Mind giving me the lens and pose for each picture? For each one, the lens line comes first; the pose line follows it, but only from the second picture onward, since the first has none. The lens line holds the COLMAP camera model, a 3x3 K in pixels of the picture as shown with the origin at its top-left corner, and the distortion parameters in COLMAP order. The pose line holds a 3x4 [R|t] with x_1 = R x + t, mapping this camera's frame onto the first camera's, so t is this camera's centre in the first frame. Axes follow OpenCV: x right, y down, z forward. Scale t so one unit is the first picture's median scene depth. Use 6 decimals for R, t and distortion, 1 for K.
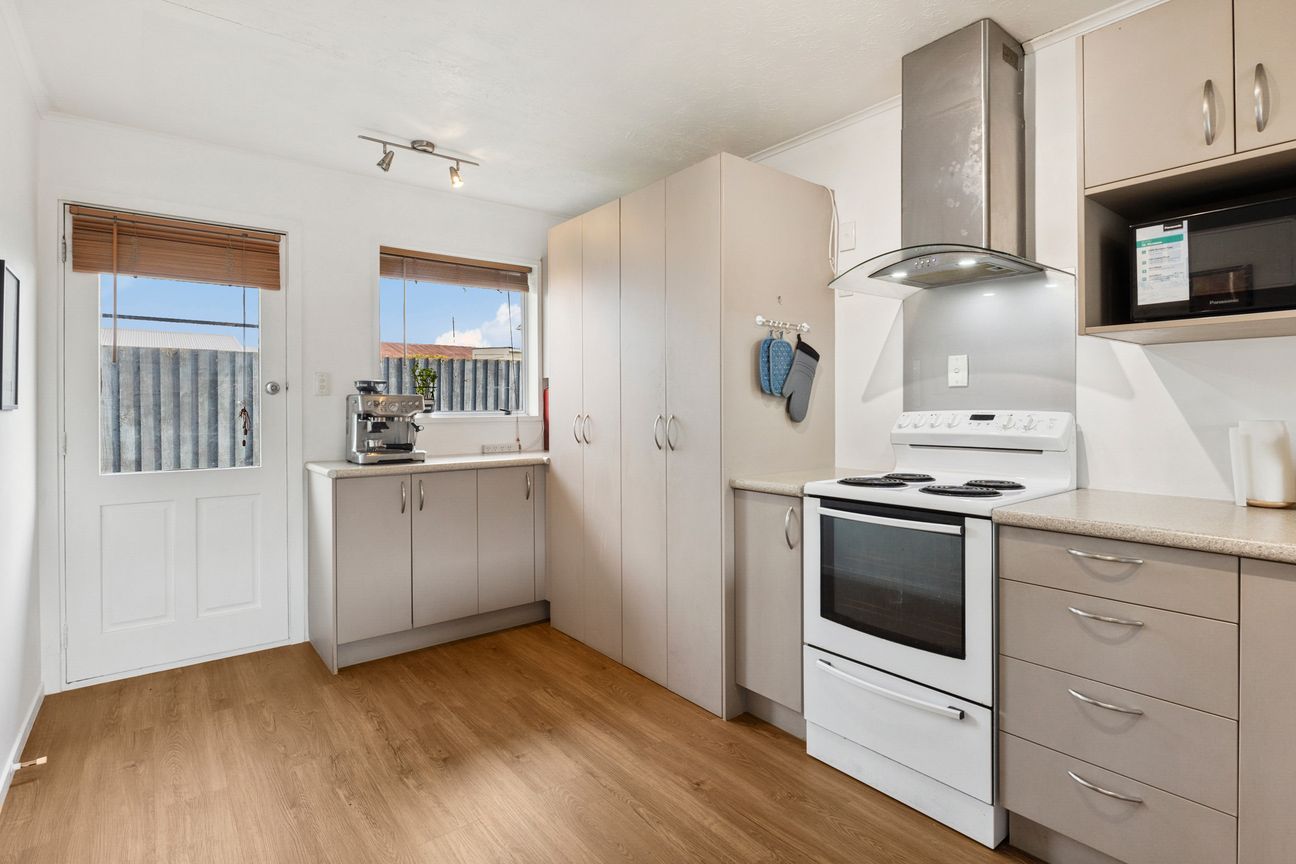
lens RADIAL K [[640.6, 0, 653.2], [0, 640.6, 413.0], [0, 0, 1]] dist [-0.000535, 0.000304]
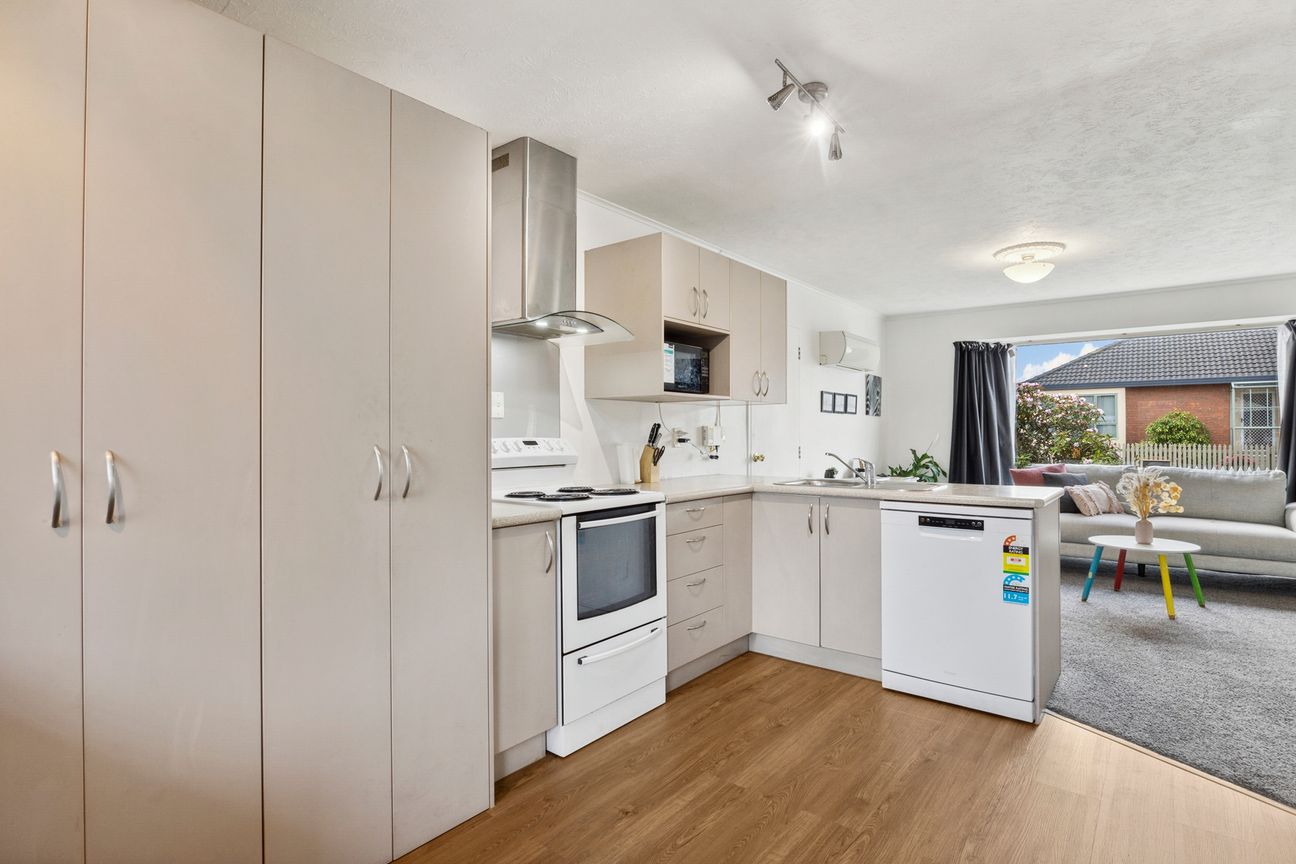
lens RADIAL K [[651.4, 0, 653.4], [0, 651.4, 433.1], [0, 0, 1]] dist [-0.010402, 0.000659]
pose [[-0.230025, 0.008761, 0.973145, -0.857338], [0.015598, 0.999864, -0.005315, -0.002130], [-0.973060, 0.013957, -0.230130, 1.098792]]
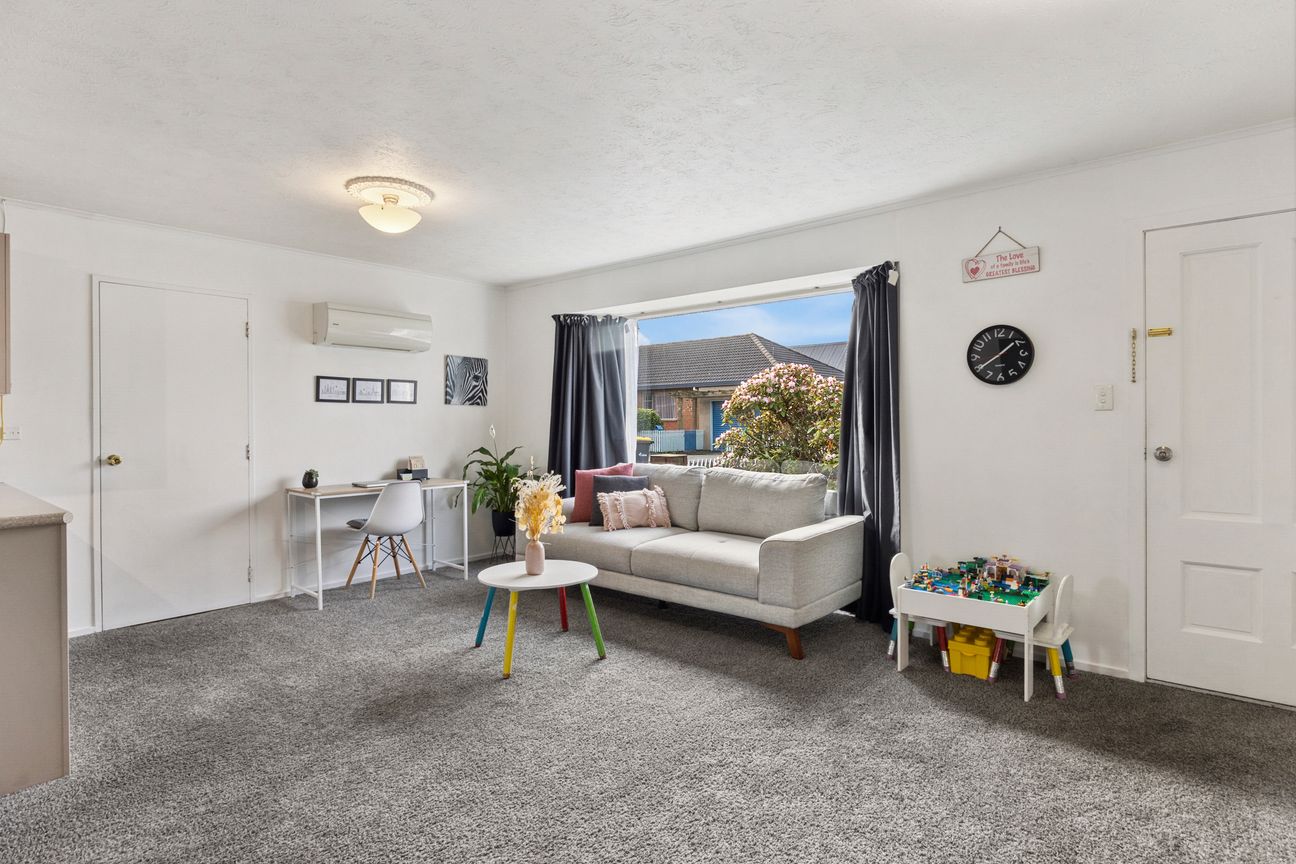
lens RADIAL K [[676.3, 0, 653.7], [0, 676.3, 429.3], [0, 0, 1]] dist [-0.006203, -0.001015]
pose [[-0.189118, -0.002920, 0.981950, -0.861739], [0.020692, 0.999762, 0.006959, 0.007744], [-0.981736, 0.021635, -0.189013, -0.807445]]
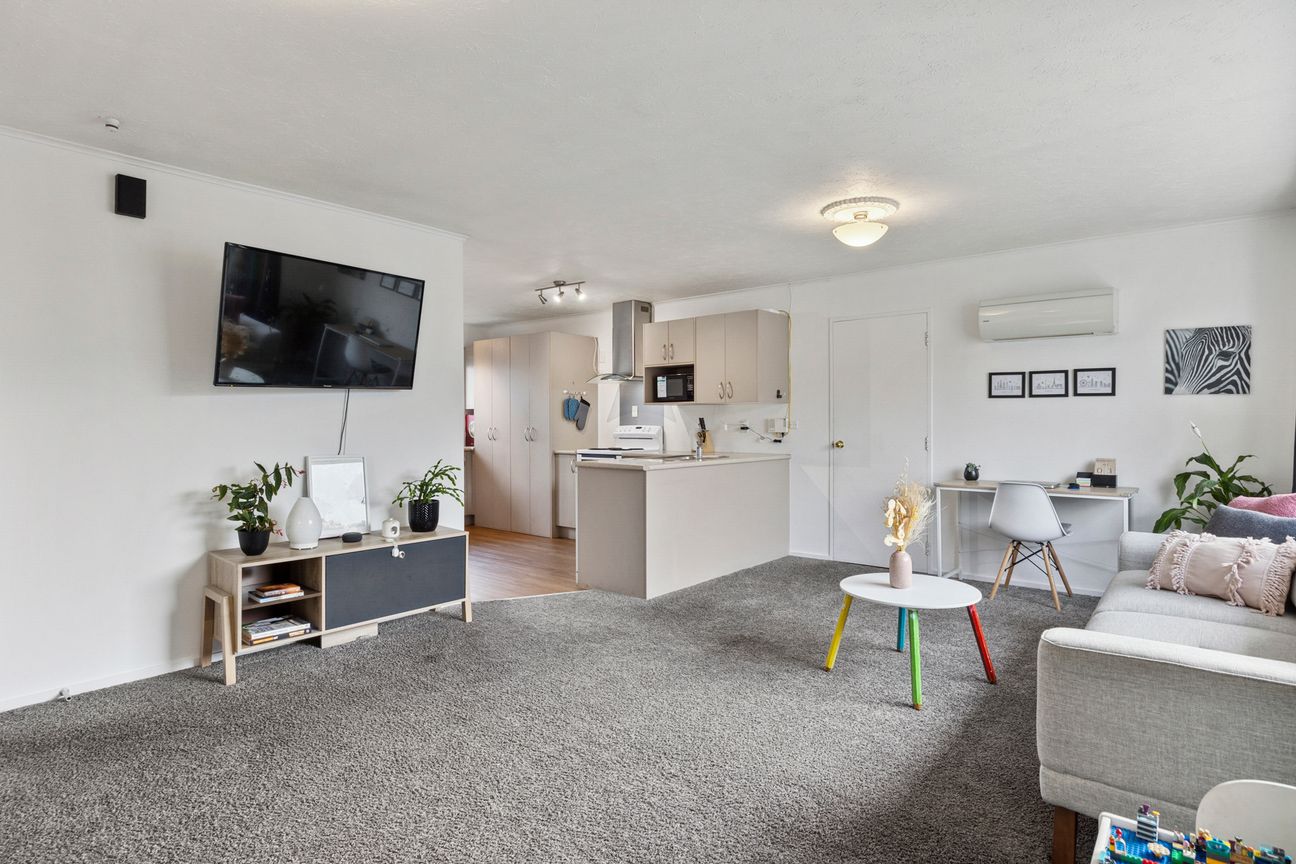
lens RADIAL K [[676.3, 0, 649.8], [0, 676.3, 429.1], [0, 0, 1]] dist [-0.006203, -0.001015]
pose [[0.980745, 0.002024, 0.195281, -0.045513], [-0.001484, 0.999995, -0.002912, 0.022449], [-0.195286, 0.002566, 0.980743, -2.136330]]
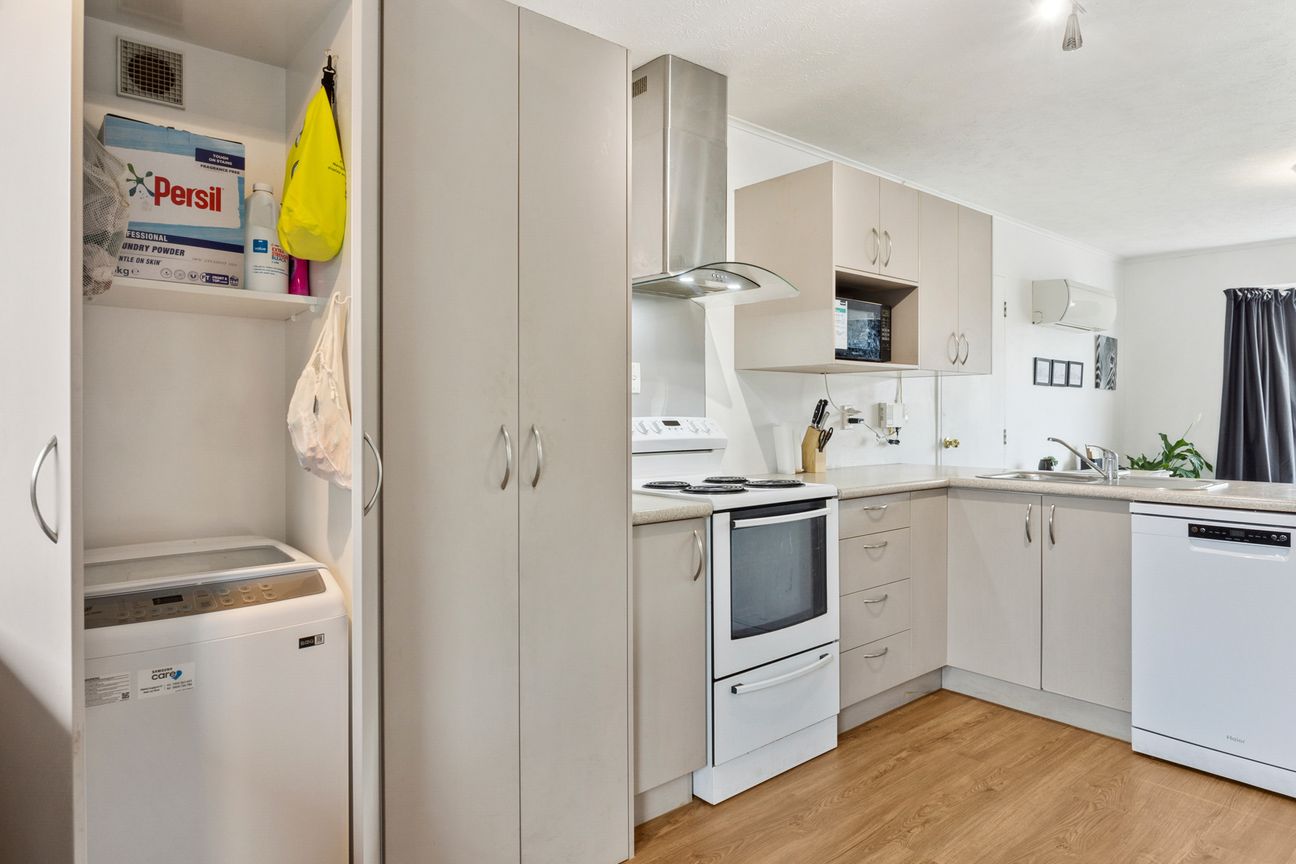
lens RADIAL K [[775.4, 0, 654.4], [0, 775.4, 418.5], [0, 0, 1]] dist [-0.006048, 0.002613]
pose [[-0.043015, -0.000095, 0.999074, -0.823127], [0.012864, 0.999917, 0.000649, -0.002250], [-0.998992, 0.012880, -0.043010, 1.123718]]
